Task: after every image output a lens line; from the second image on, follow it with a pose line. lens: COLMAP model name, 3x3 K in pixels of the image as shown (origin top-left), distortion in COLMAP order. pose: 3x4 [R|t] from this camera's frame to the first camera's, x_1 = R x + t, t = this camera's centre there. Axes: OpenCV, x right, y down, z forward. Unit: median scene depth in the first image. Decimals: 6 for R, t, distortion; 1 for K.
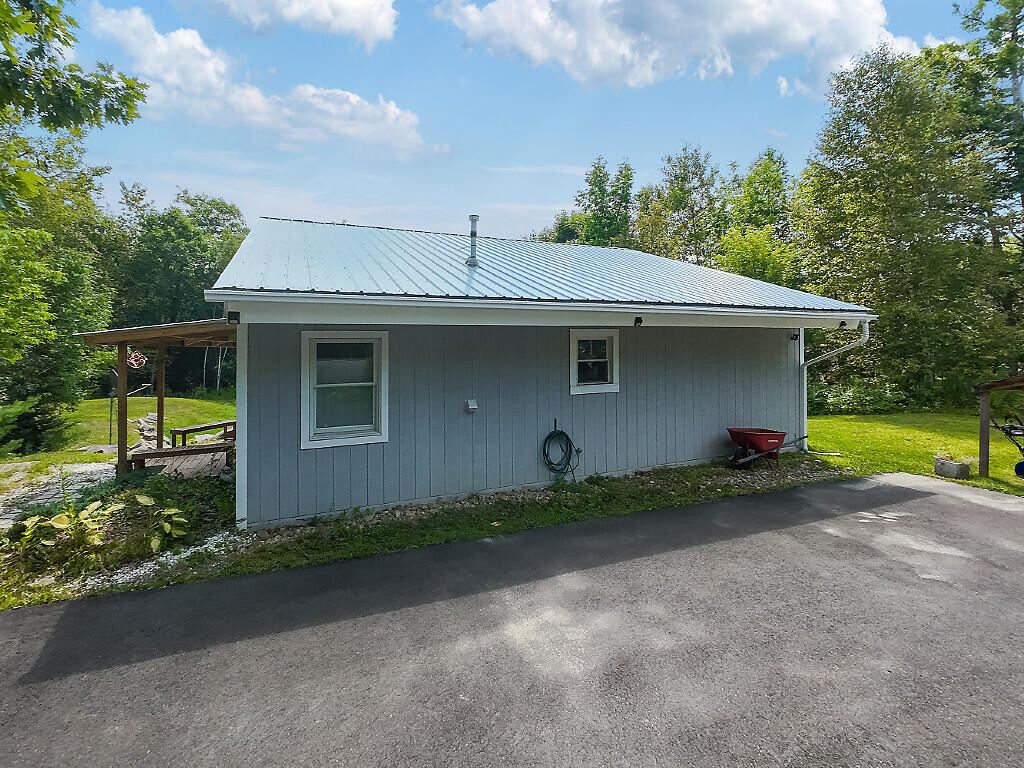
lens RADIAL K [[474.7, 0, 484.8], [0, 474.7, 342.2], [0, 0, 1]] dist [-0.005217, 0.002353]
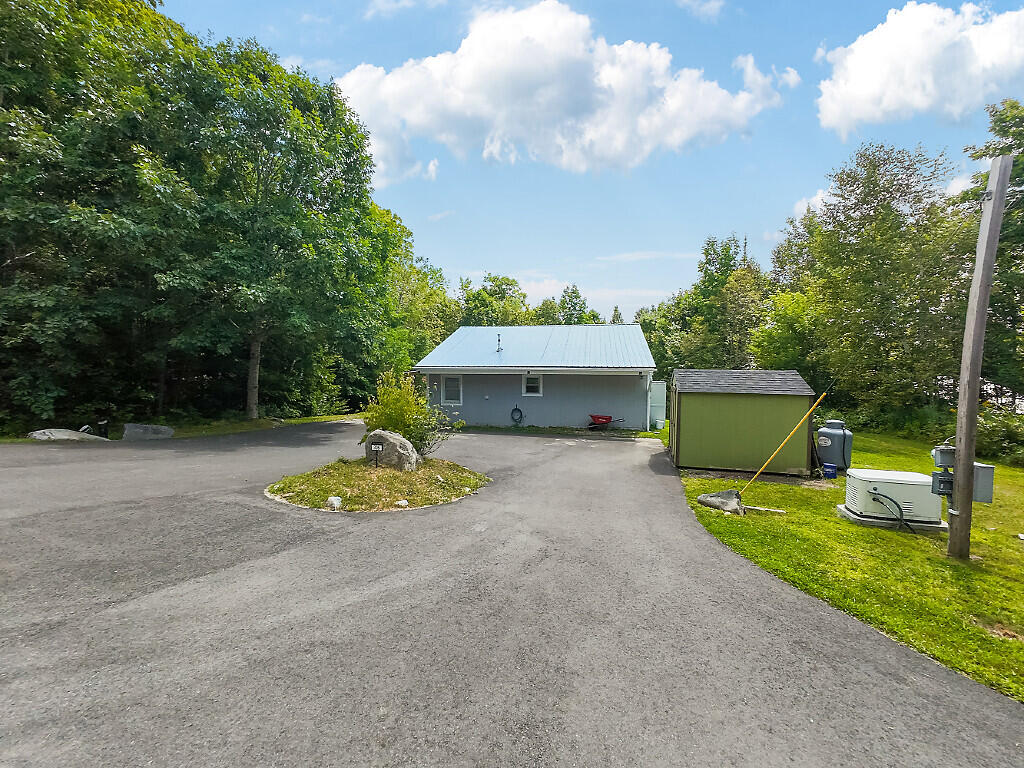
lens RADIAL K [[425.8, 0, 509.6], [0, 425.8, 381.6], [0, 0, 1]] dist [-0.003386, 0.001031]
pose [[0.830156, 0.028885, -0.556783, 1.506039], [-0.002081, 0.998811, 0.048714, -0.102704], [0.557528, -0.039281, 0.829229, -1.157973]]
